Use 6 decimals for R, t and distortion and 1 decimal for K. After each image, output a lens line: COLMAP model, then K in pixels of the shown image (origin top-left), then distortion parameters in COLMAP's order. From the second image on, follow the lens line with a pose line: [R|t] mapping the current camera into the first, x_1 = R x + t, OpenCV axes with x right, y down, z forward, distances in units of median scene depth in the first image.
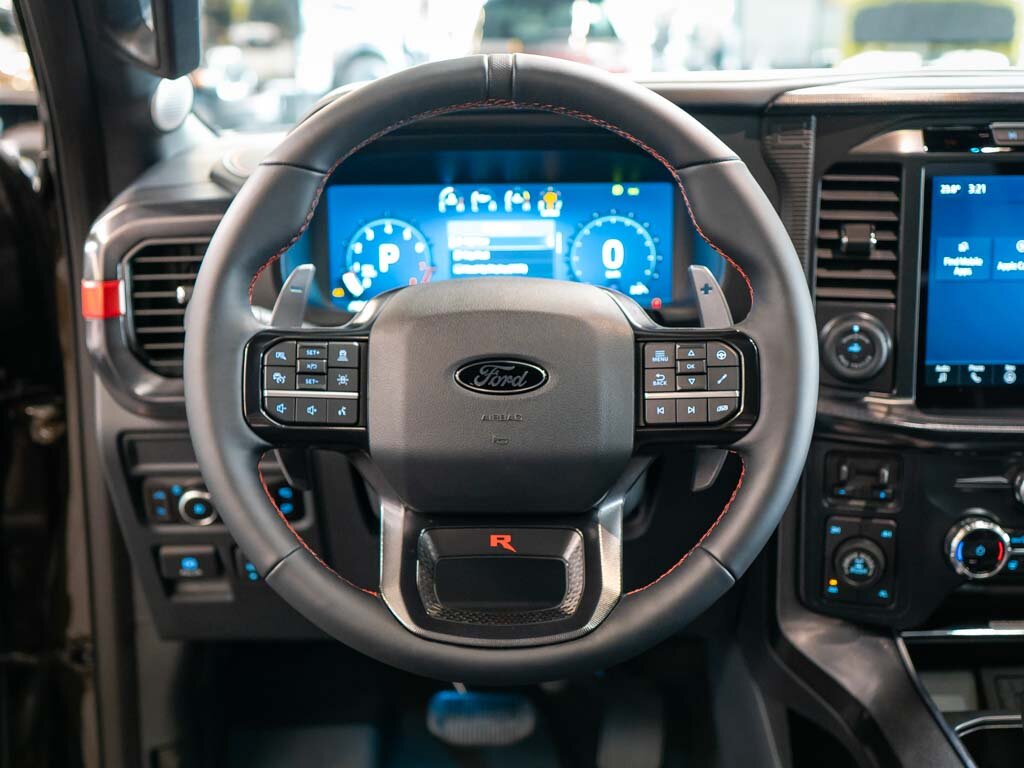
lens RADIAL K [[1257.6, 0, 512.0], [0, 1257.6, 384.0], [0, 0, 1]] dist [-0.013873, -0.011579]
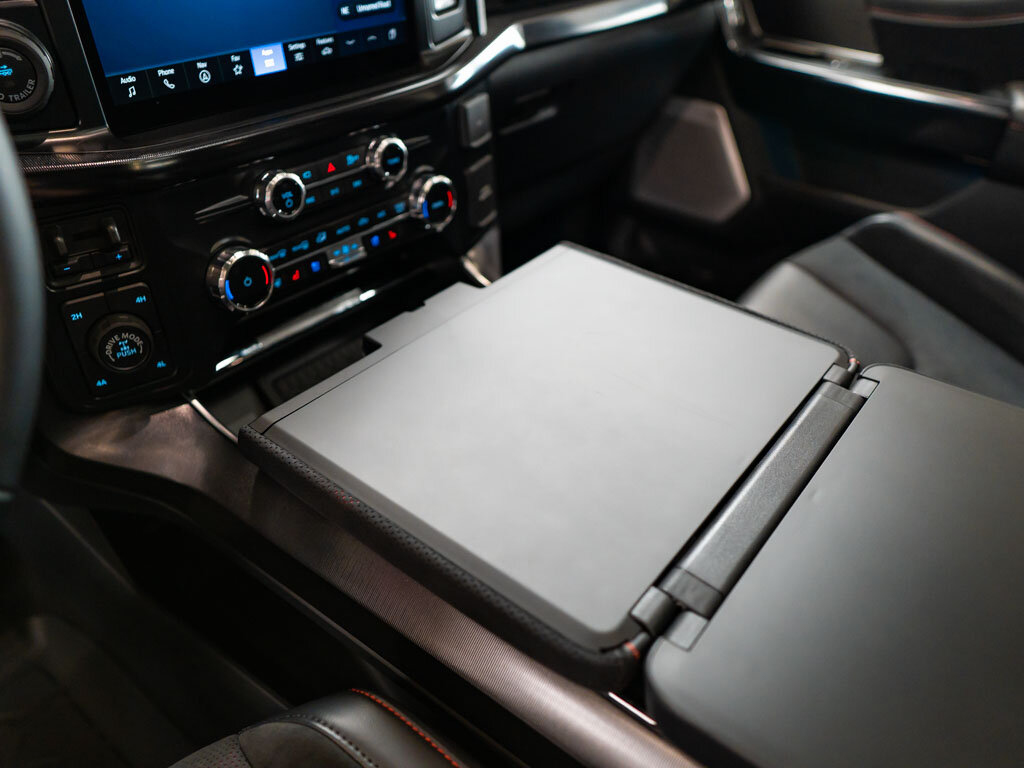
lens RADIAL K [[788.1, 0, 512.0], [0, 788.1, 384.0], [0, 0, 1]] dist [-0.007109, -0.010479]
pose [[0.614247, -0.431398, 0.660755, 0.078470], [0.176119, 0.891162, 0.418105, -0.005450], [-0.769209, -0.140449, 0.623371, 0.466399]]
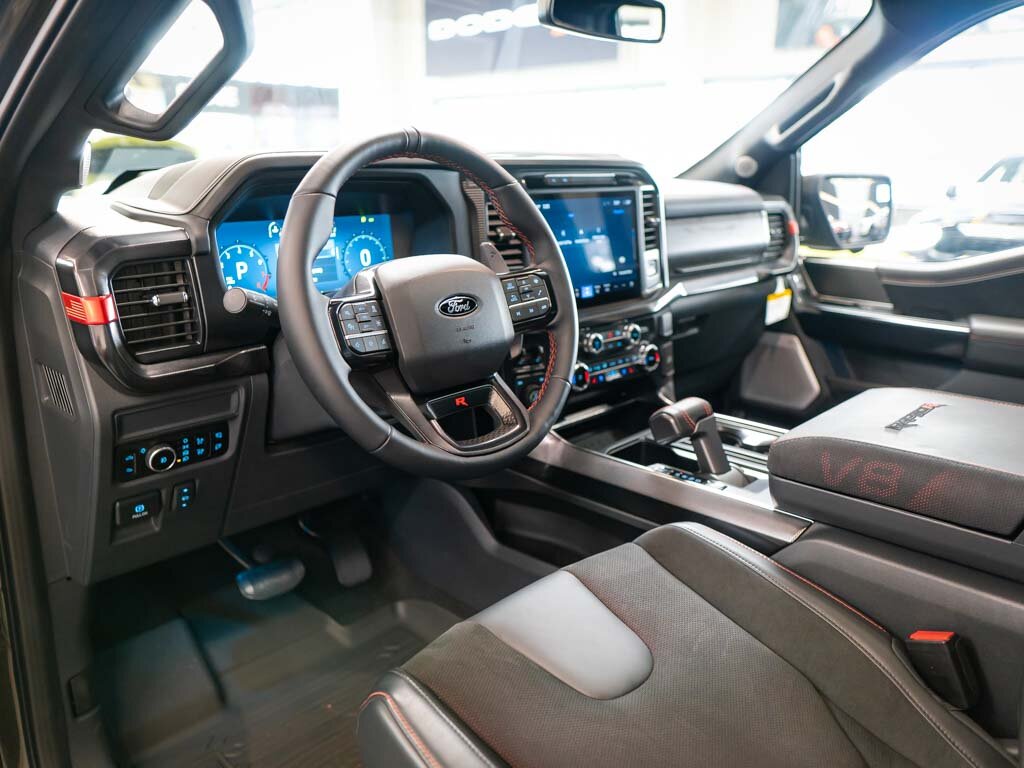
lens RADIAL K [[788.1, 0, 512.0], [0, 788.1, 384.0], [0, 0, 1]] dist [-0.007109, -0.010479]
pose [[0.704009, -0.179398, 0.687159, -0.593678], [0.185927, 0.980380, 0.065463, 0.034692], [-0.685422, 0.081675, 0.723551, 0.116233]]
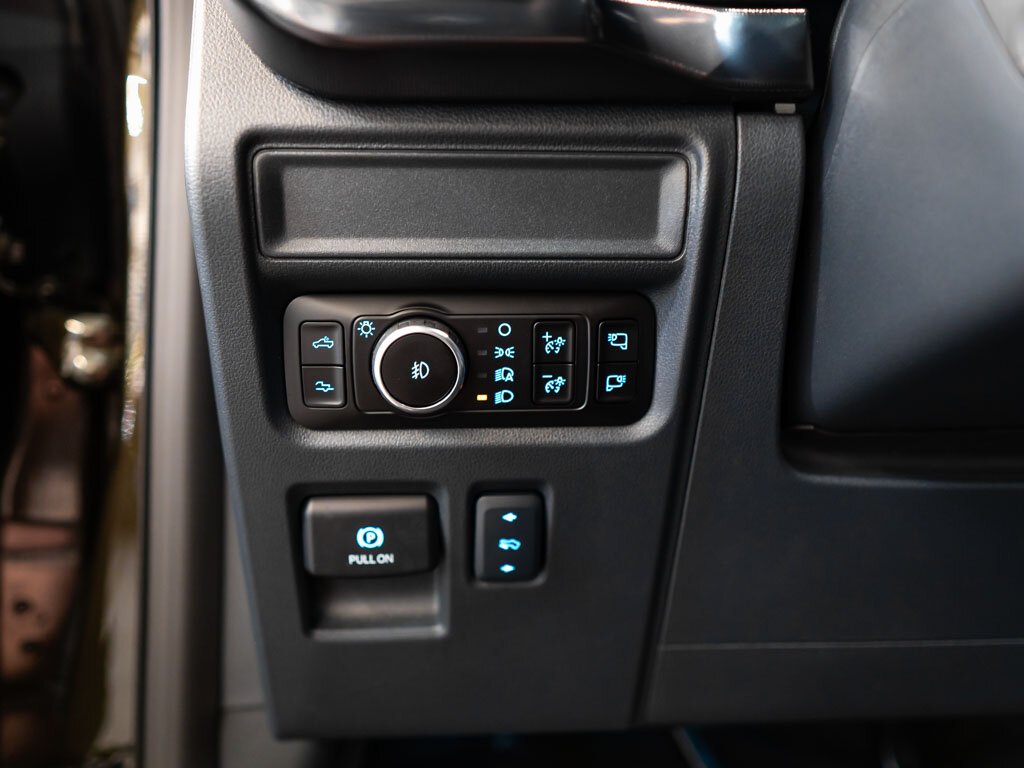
lens RADIAL K [[788.1, 0, 512.0], [0, 788.1, 384.0], [0, 0, 1]] dist [-0.007109, -0.010479]
pose [[0.996994, 0.001900, 0.077458, -0.255055], [0.017963, 0.966795, -0.254922, 0.181475], [-0.075370, 0.255547, 0.963854, 0.796997]]
